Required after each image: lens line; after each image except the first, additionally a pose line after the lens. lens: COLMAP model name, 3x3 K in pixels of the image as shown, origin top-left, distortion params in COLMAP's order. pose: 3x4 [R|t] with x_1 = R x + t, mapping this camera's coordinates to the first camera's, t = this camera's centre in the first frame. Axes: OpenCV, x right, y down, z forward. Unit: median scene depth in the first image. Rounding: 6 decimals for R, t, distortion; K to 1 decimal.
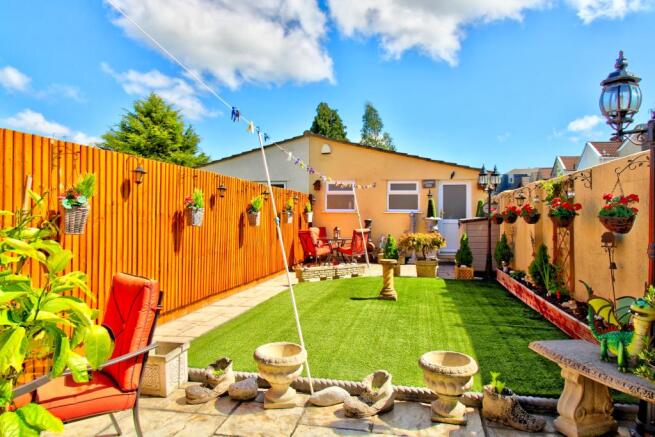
lens RADIAL K [[419.8, 0, 327.4], [0, 419.8, 218.5], [0, 0, 1]] dist [0.003484, 0.003797]
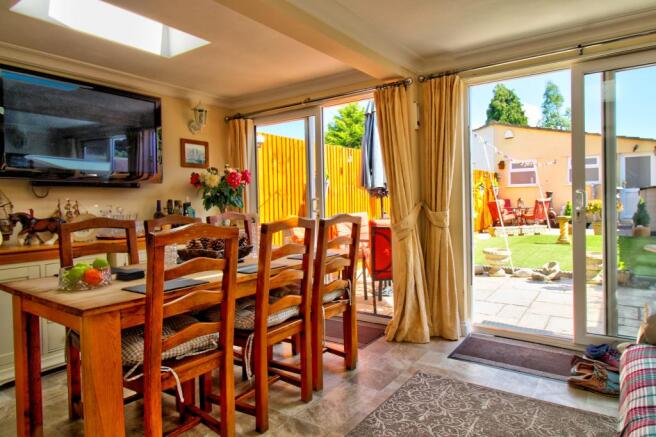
lens RADIAL K [[420.4, 0, 329.8], [0, 420.4, 209.4], [0, 0, 1]] dist [0.003484, 0.003797]
pose [[0.924032, -0.020050, -0.381790, -0.022914], [0.027042, 0.999550, 0.012958, 0.022171], [0.381358, -0.022298, 0.924158, -0.347559]]
